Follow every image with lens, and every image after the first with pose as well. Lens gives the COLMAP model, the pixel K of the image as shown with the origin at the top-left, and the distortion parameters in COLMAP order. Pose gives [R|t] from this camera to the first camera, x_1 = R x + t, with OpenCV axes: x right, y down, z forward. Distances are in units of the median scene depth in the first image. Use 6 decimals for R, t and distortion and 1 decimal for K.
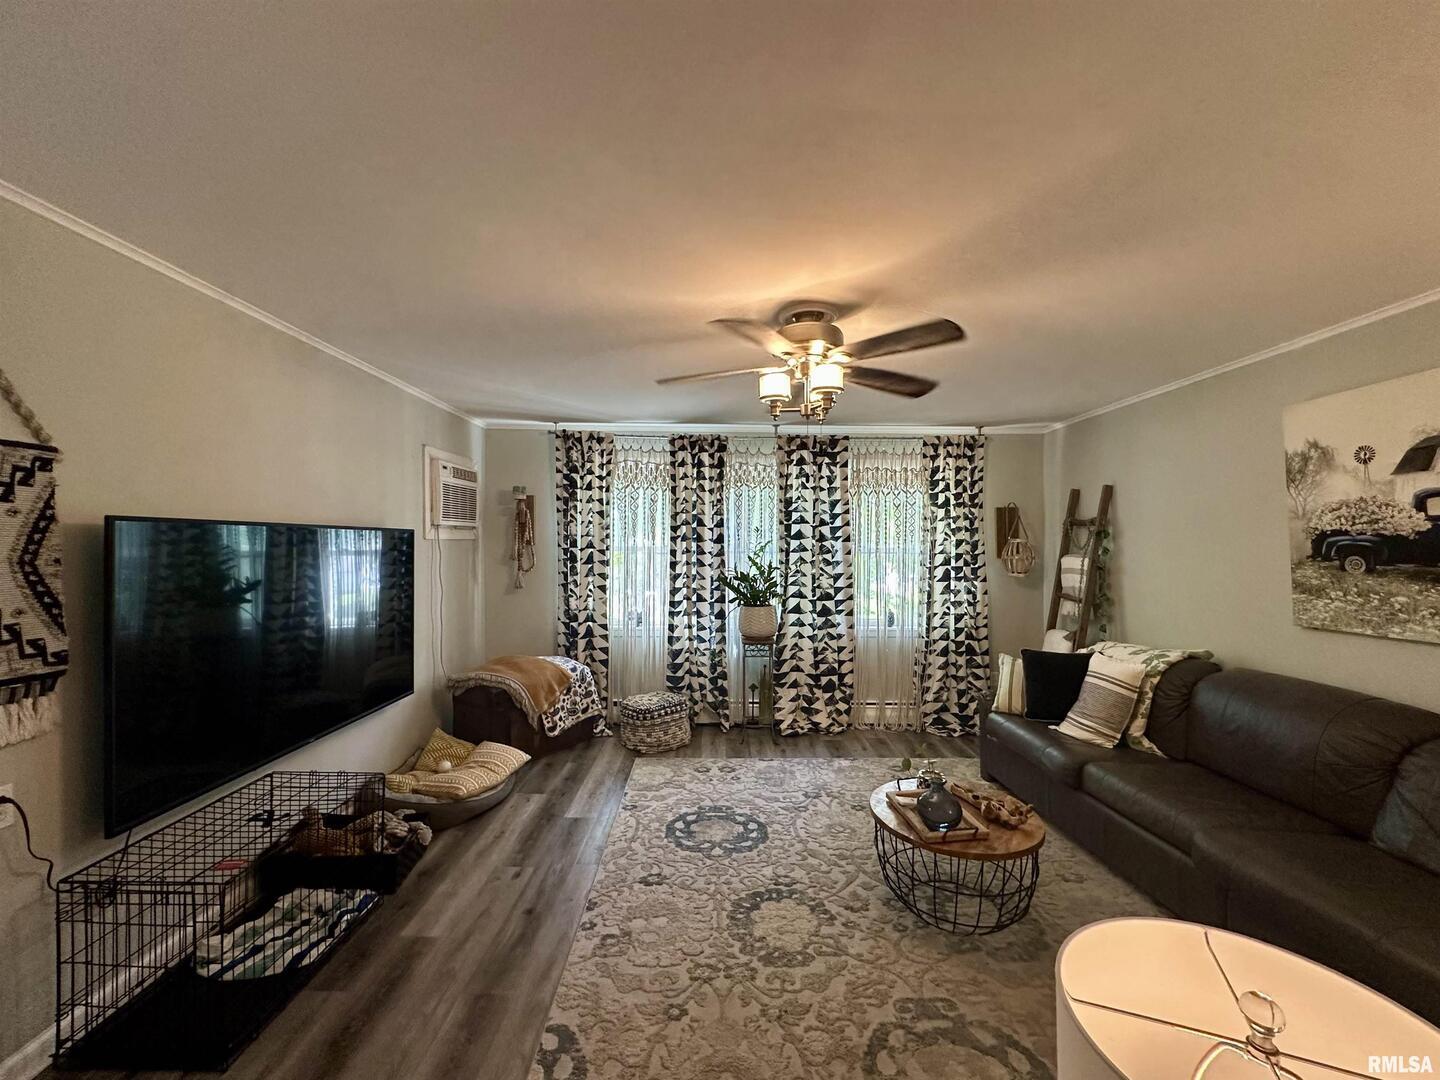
lens RADIAL K [[578.3, 0, 714.2], [0, 578.3, 540.5], [0, 0, 1]] dist [-0.007595, 0.001608]
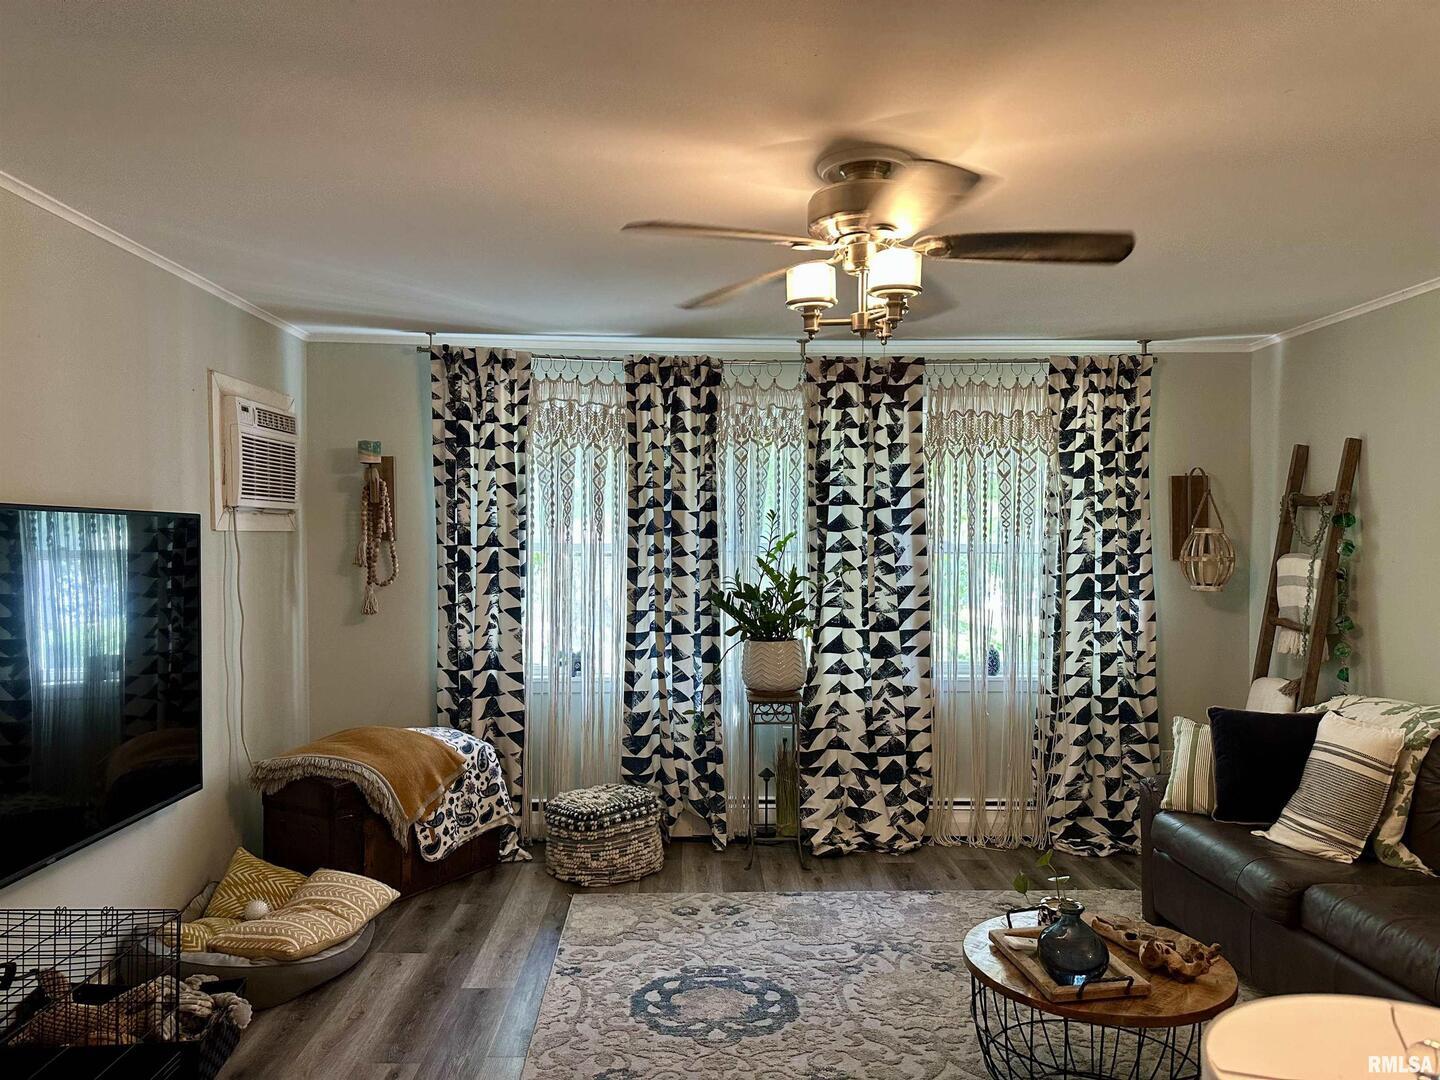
lens RADIAL K [[1013.7, 0, 715.1], [0, 1013.7, 550.0], [0, 0, 1]] dist [0.086376, -0.096323]
pose [[0.999534, -0.003054, 0.030370, -0.018746], [0.002646, 0.999906, 0.013461, 0.004208], [-0.030408, -0.013374, 0.999448, -0.060081]]
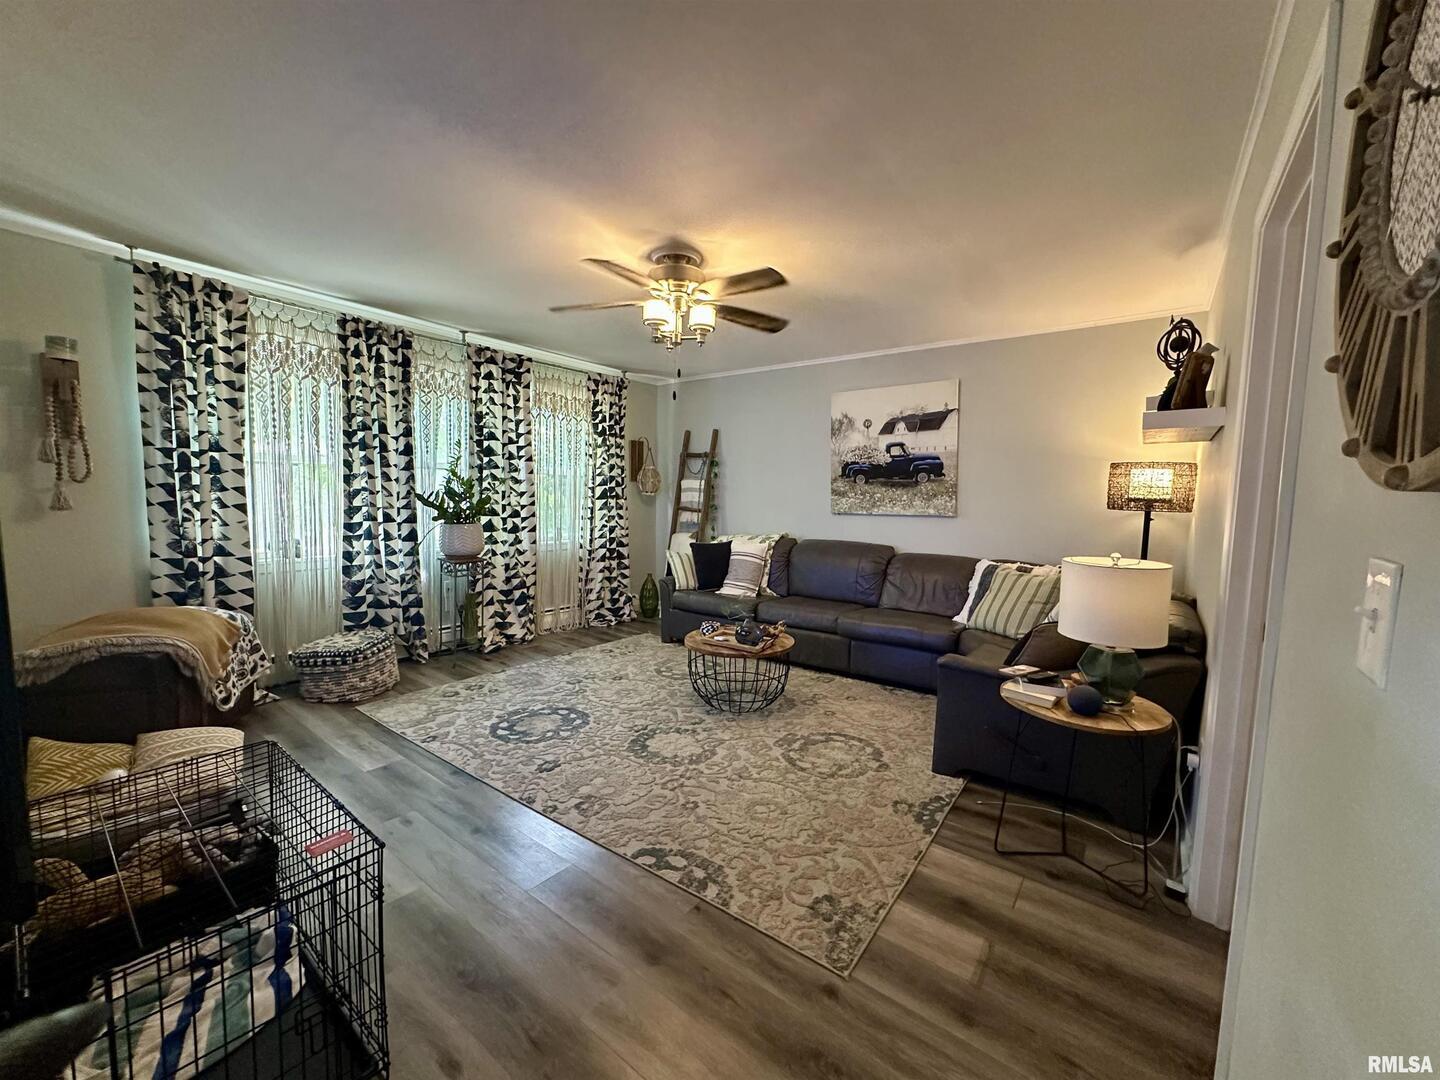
lens RADIAL K [[578.3, 0, 724.5], [0, 578.3, 540.8], [0, 0, 1]] dist [-0.007595, 0.001608]
pose [[0.602353, -0.055367, 0.796307, -0.438287], [-0.022449, 0.996022, 0.086234, 0.052076], [-0.797914, -0.069820, 0.598714, 0.091760]]
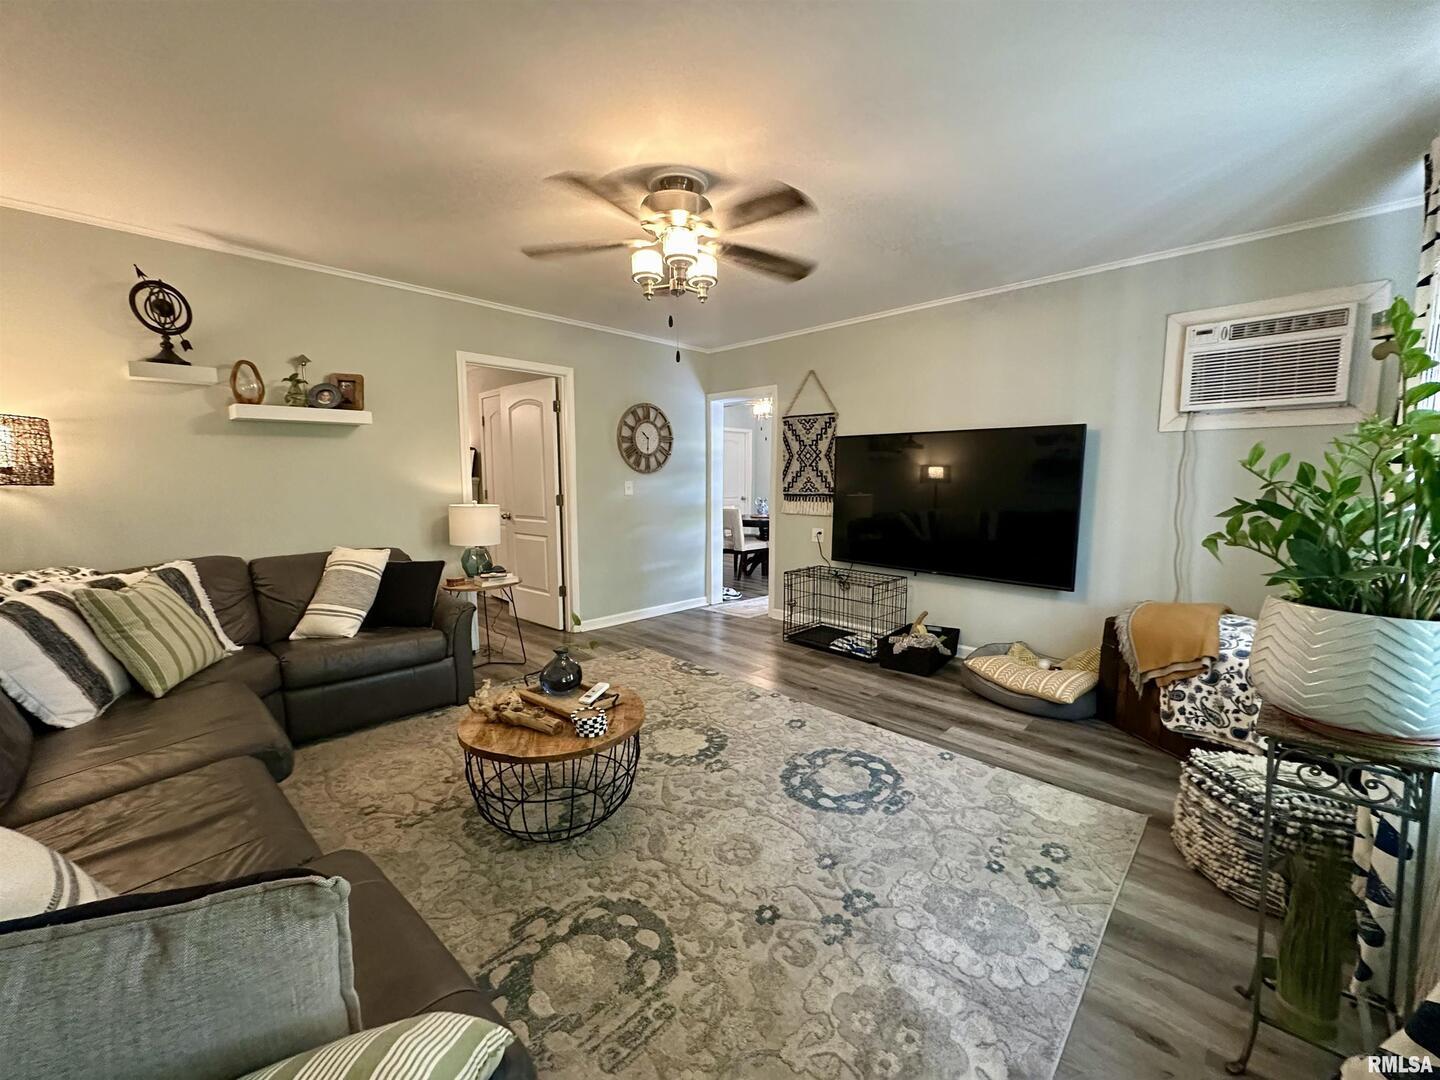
lens RADIAL K [[578.3, 0, 719.0], [0, 578.3, 535.1], [0, 0, 1]] dist [-0.007595, 0.001608]
pose [[-0.703913, 0.069815, -0.706847, 0.484712], [-0.001651, 0.994994, 0.099920, 0.057292], [0.710285, 0.071501, -0.700274, 1.018544]]
